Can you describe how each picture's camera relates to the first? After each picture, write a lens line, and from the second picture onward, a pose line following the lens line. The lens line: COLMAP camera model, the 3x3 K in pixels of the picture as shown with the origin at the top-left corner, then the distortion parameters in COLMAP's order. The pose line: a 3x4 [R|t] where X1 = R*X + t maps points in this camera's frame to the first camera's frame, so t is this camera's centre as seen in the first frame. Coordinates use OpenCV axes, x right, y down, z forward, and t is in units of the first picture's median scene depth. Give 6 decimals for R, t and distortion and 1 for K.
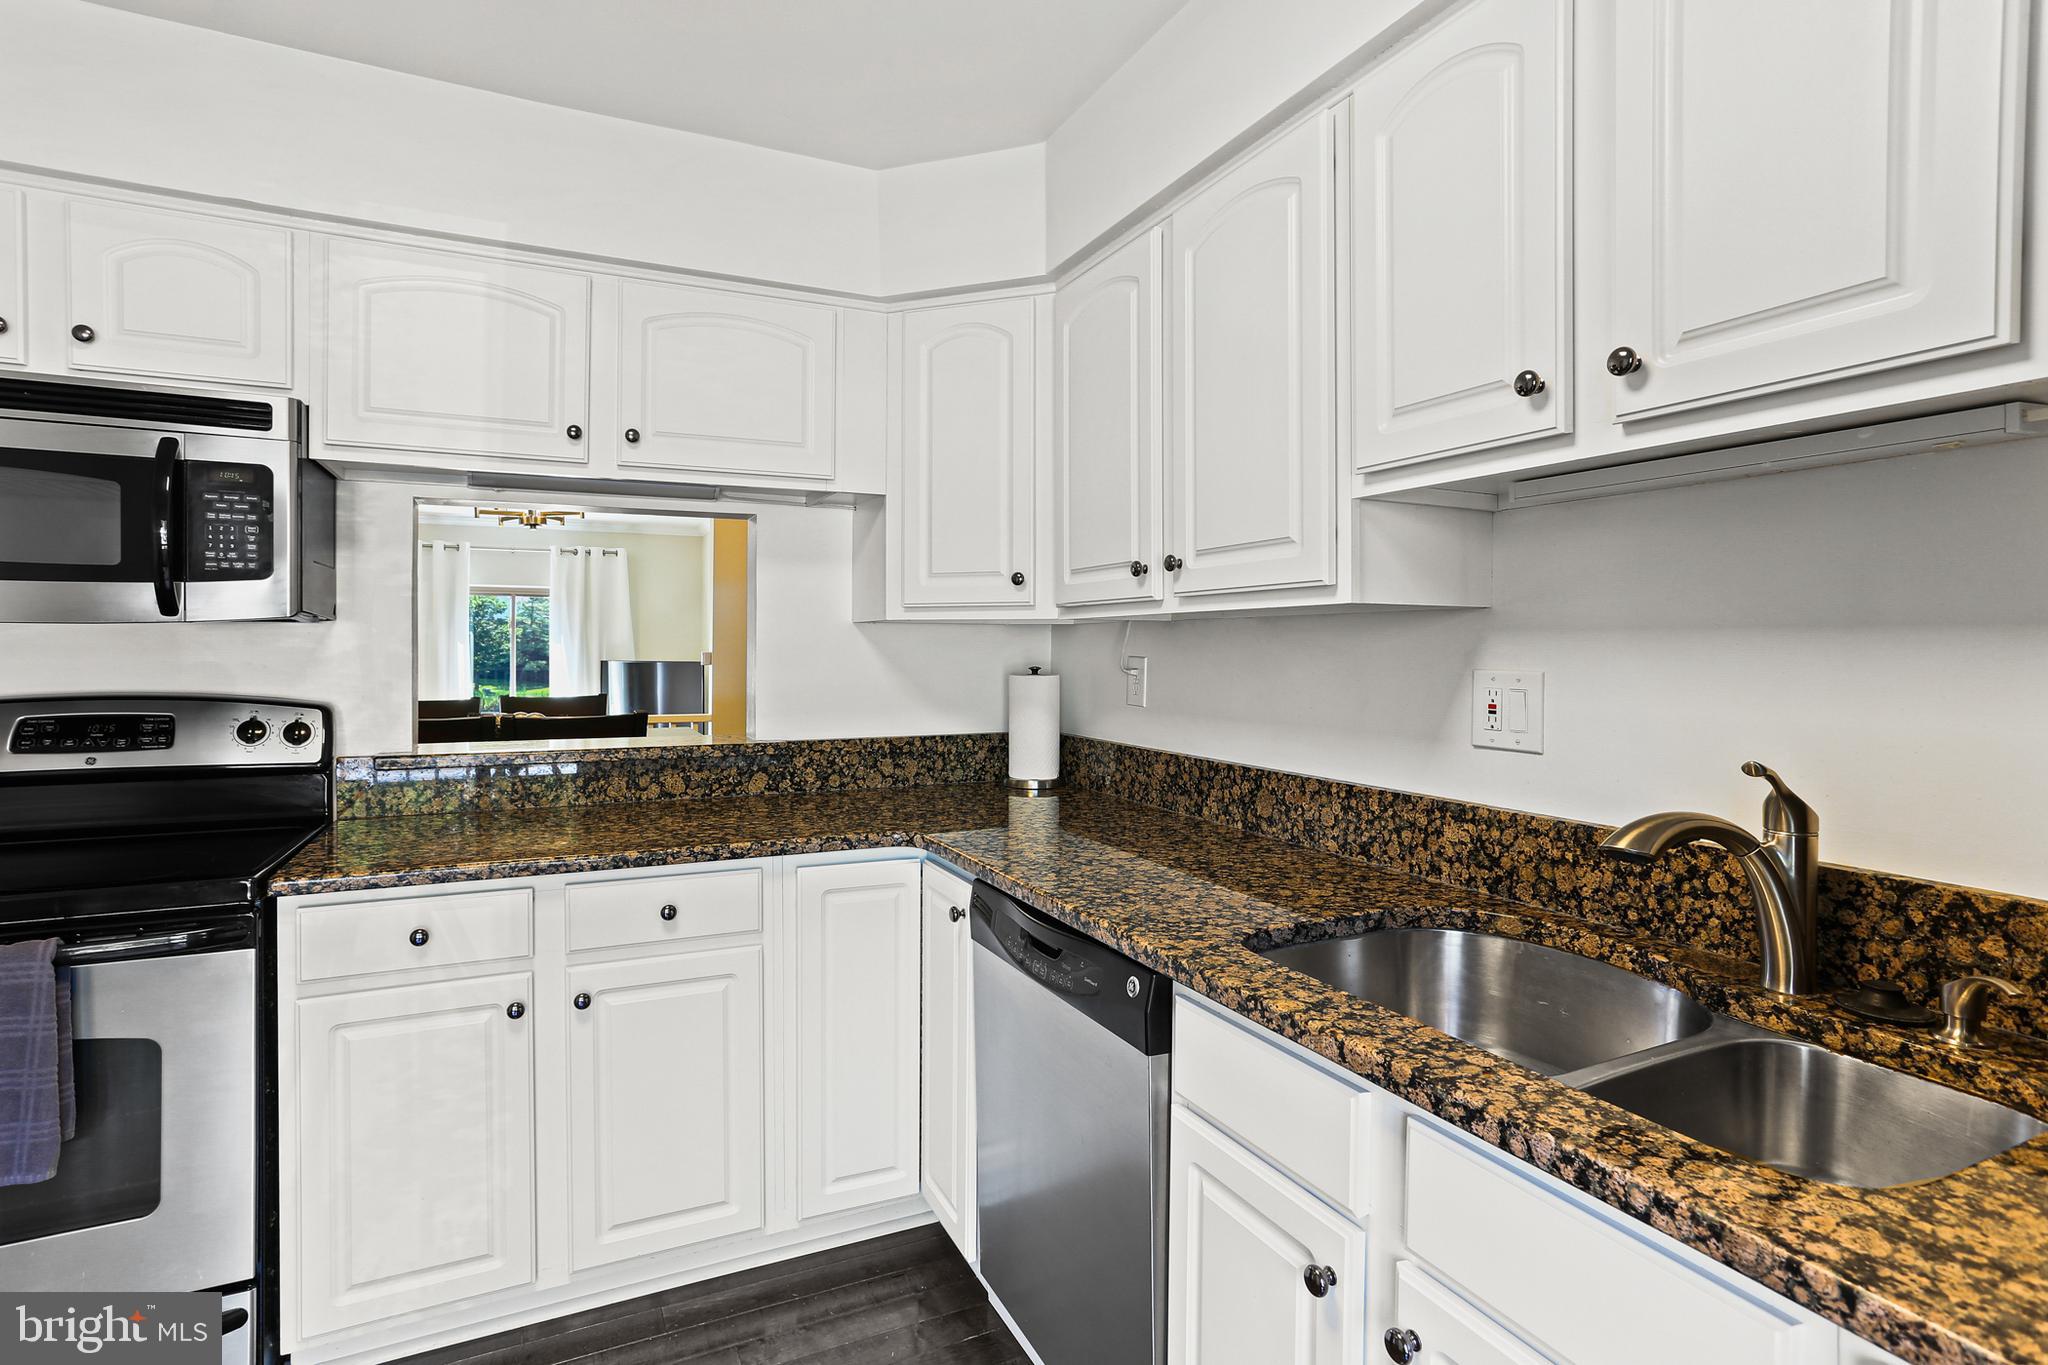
lens RADIAL K [[1024.7, 0, 1007.5], [0, 1024.7, 650.9], [0, 0, 1]] dist [-0.052756, 0.030581]
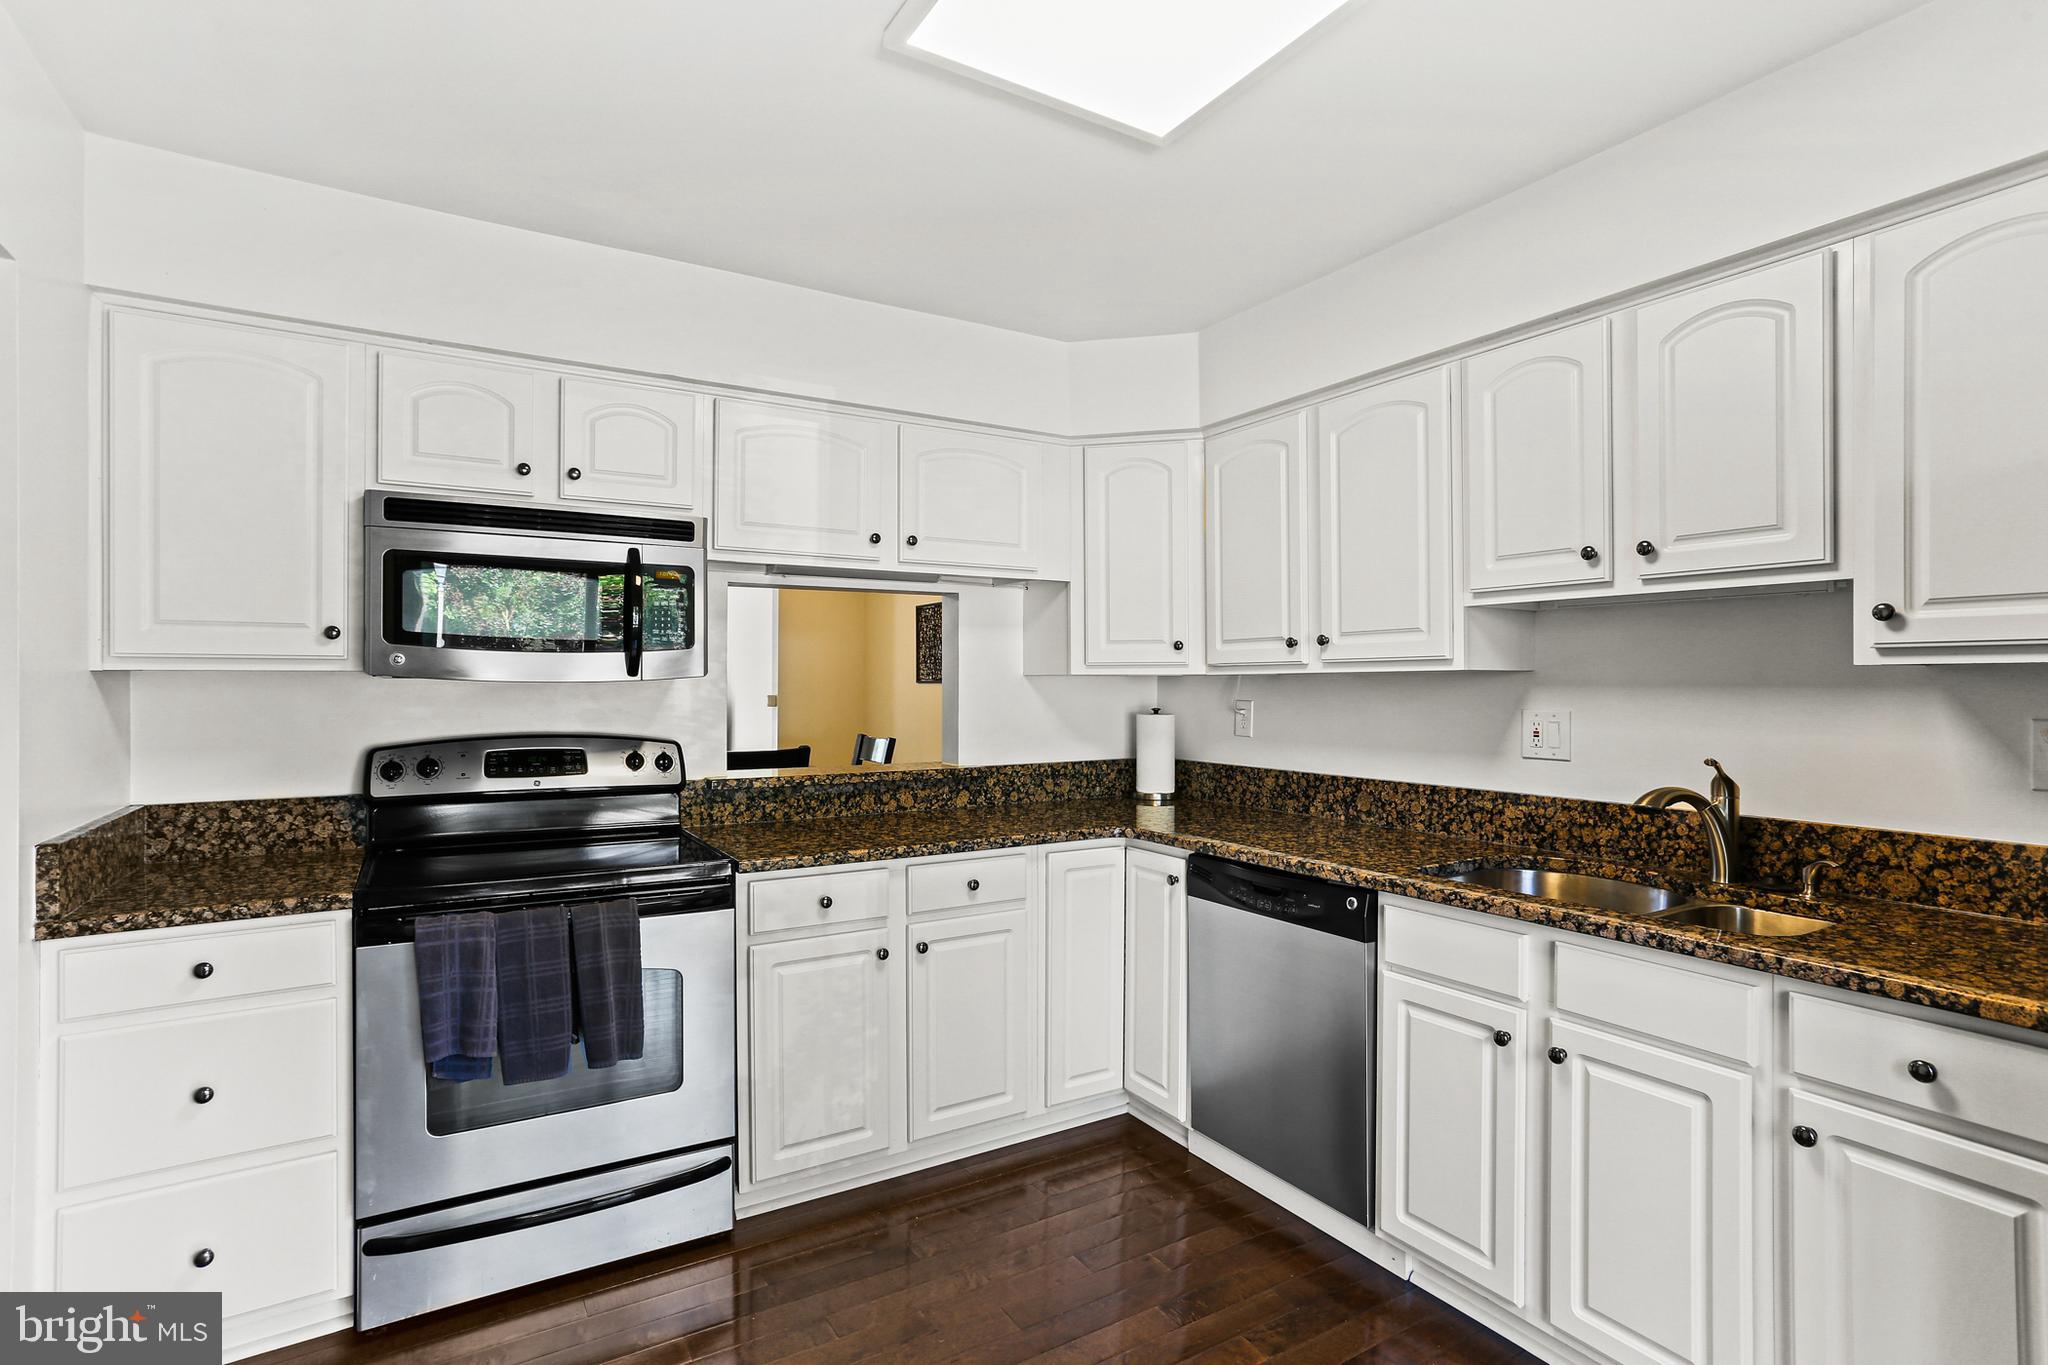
lens RADIAL K [[1011.5, 0, 1019.0], [0, 1011.5, 679.8], [0, 0, 1]] dist [-0.057581, 0.039554]
pose [[0.994201, -0.002923, 0.107501, -0.445142], [0.003858, 0.999956, -0.008493, -0.016318], [-0.107471, 0.008859, 0.994169, -0.427387]]
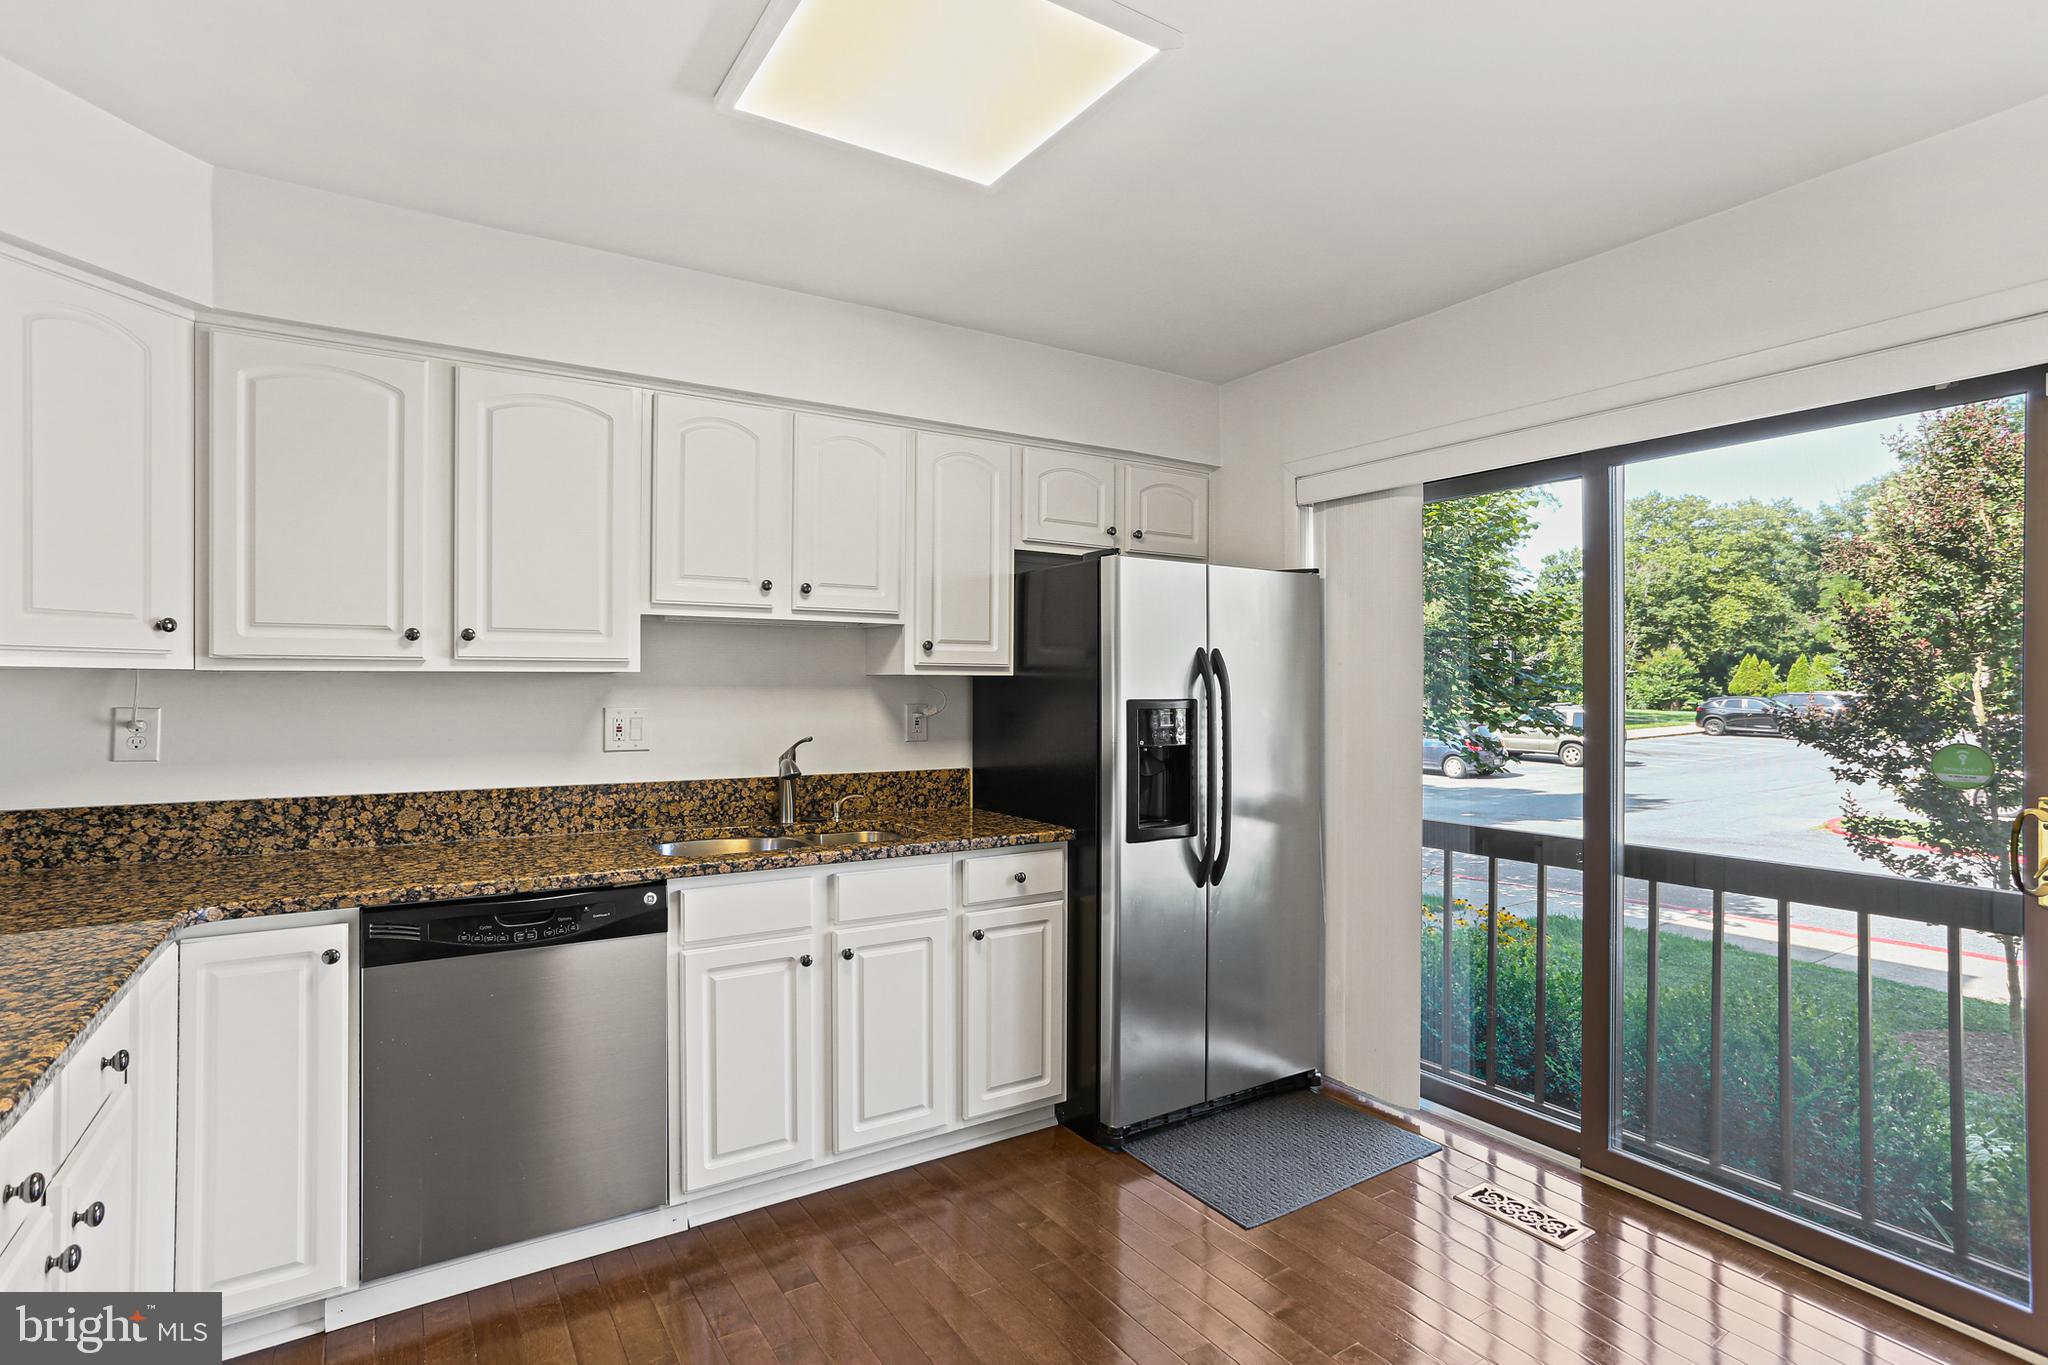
lens RADIAL K [[1011.5, 0, 1019.0], [0, 1011.5, 679.8], [0, 0, 1]] dist [-0.057581, 0.039554]
pose [[-0.131770, -0.000717, 0.991280, -1.222144], [0.001049, 0.999999, 0.000862, -0.027970], [-0.991280, 0.001154, -0.131770, 0.463192]]
